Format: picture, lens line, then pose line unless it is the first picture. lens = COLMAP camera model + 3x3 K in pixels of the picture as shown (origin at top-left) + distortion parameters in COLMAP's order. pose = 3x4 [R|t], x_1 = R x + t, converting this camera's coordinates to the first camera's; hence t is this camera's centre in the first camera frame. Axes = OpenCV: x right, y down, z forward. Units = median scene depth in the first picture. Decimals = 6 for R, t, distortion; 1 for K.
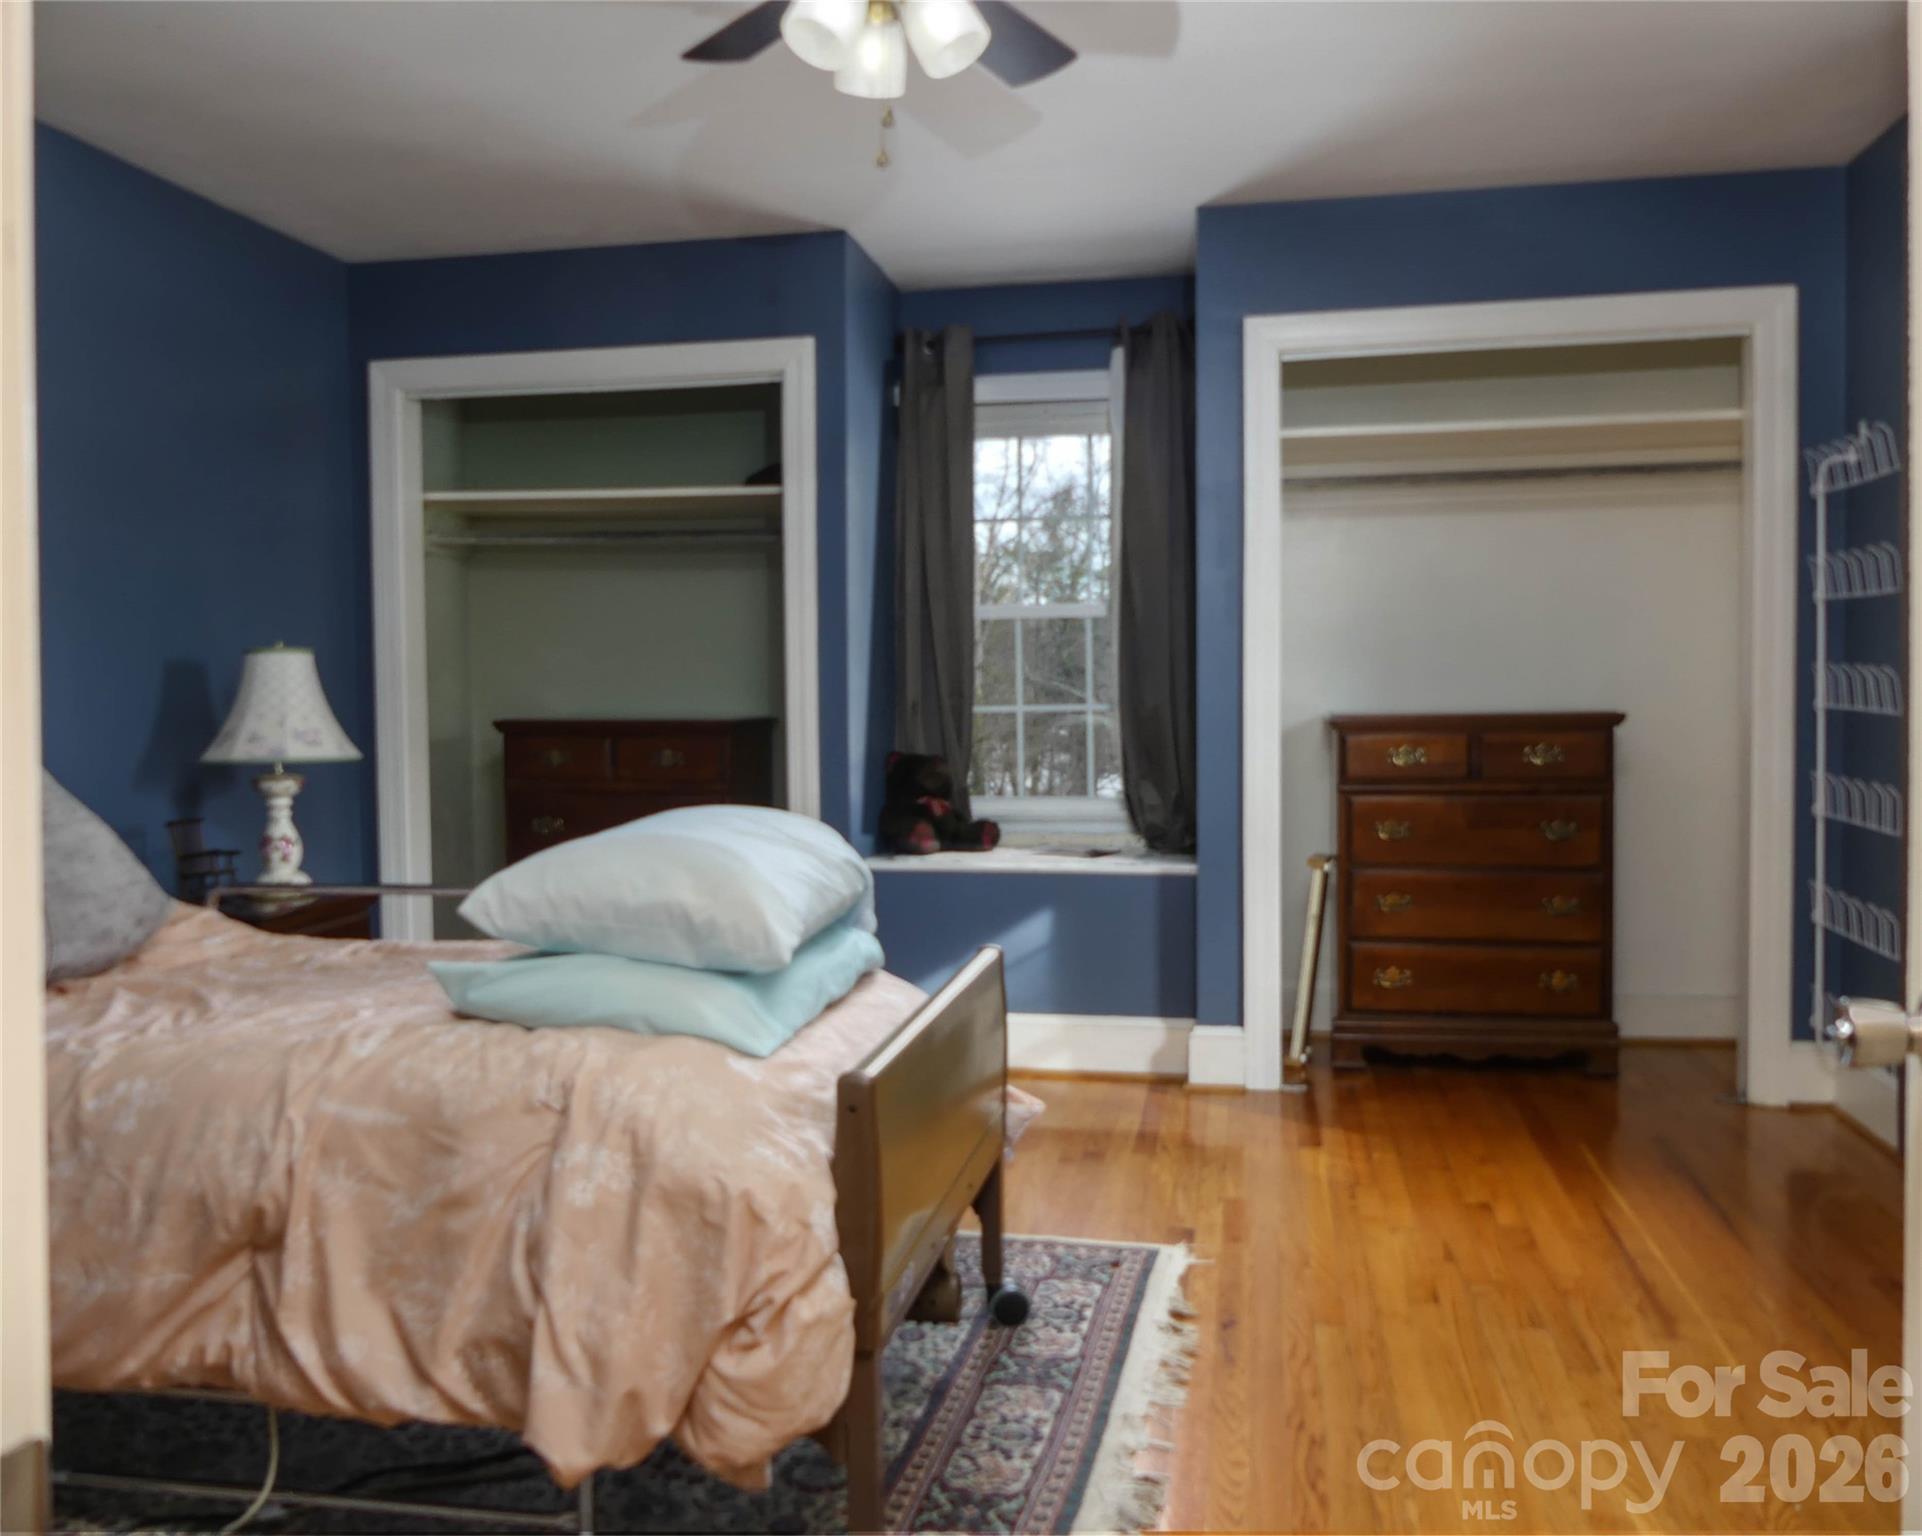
lens RADIAL K [[1521.9, 0, 966.0], [0, 1521.9, 765.3], [0, 0, 1]] dist [-0.007617, -0.001594]
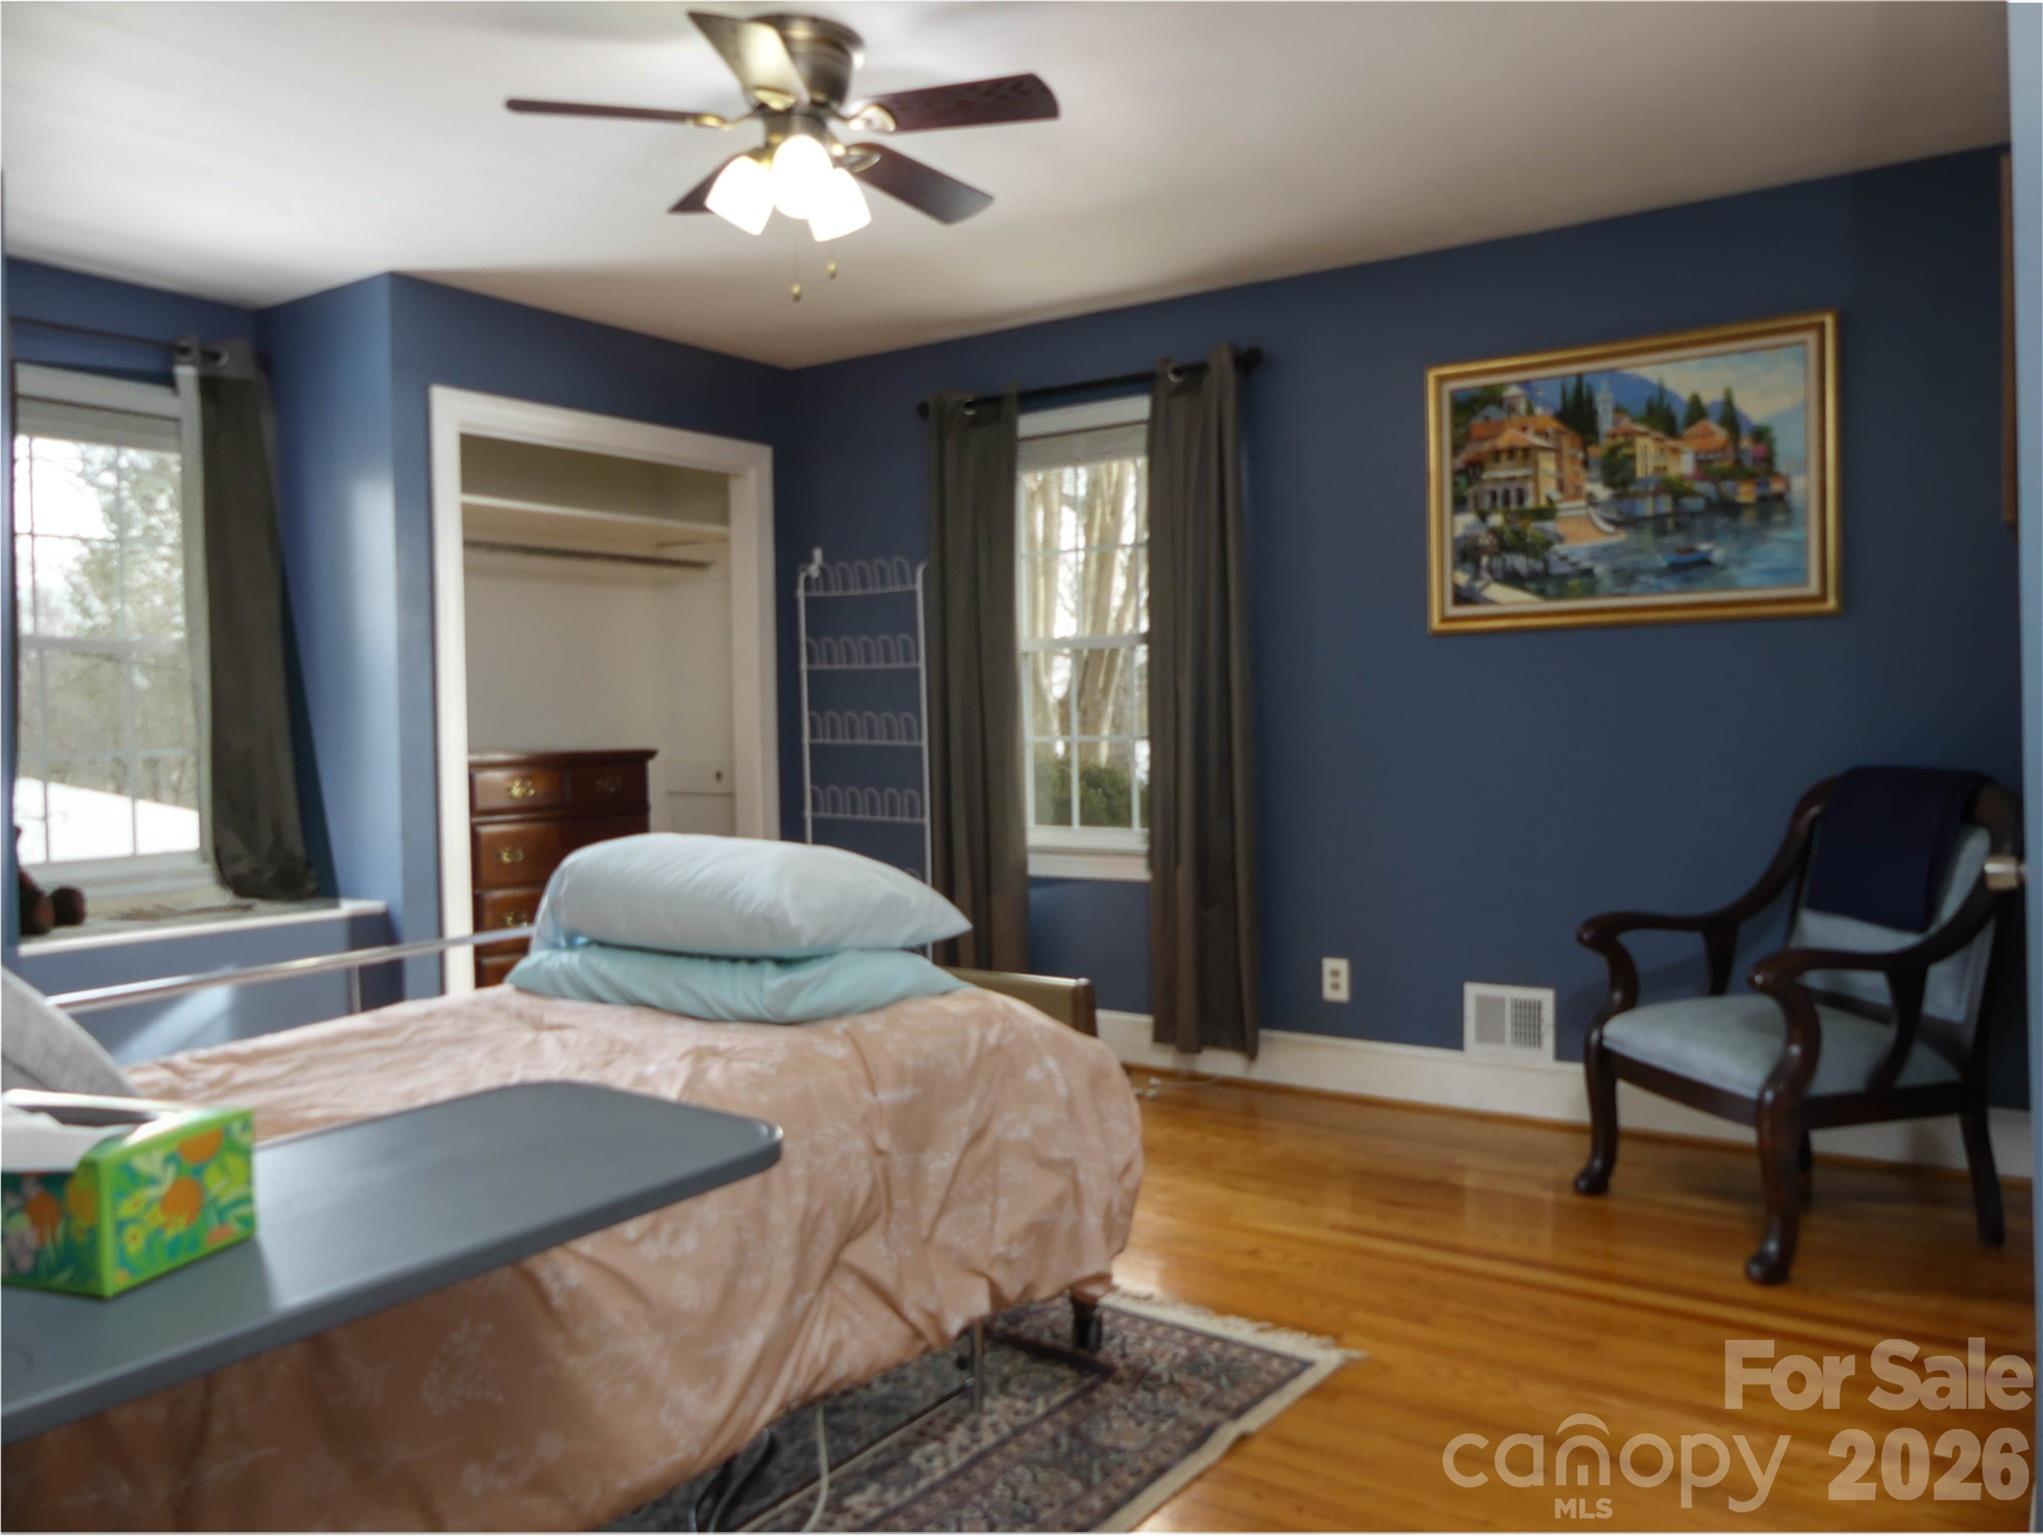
lens RADIAL K [[1512.7, 0, 1022.6], [0, 1512.7, 766.0], [0, 0, 1]] dist [-0.008164, -0.001645]
pose [[0.413342, -0.020450, 0.910346, -0.620245], [0.053375, 0.998573, -0.001803, -0.001427], [-0.909010, 0.049335, 0.413843, 0.193310]]
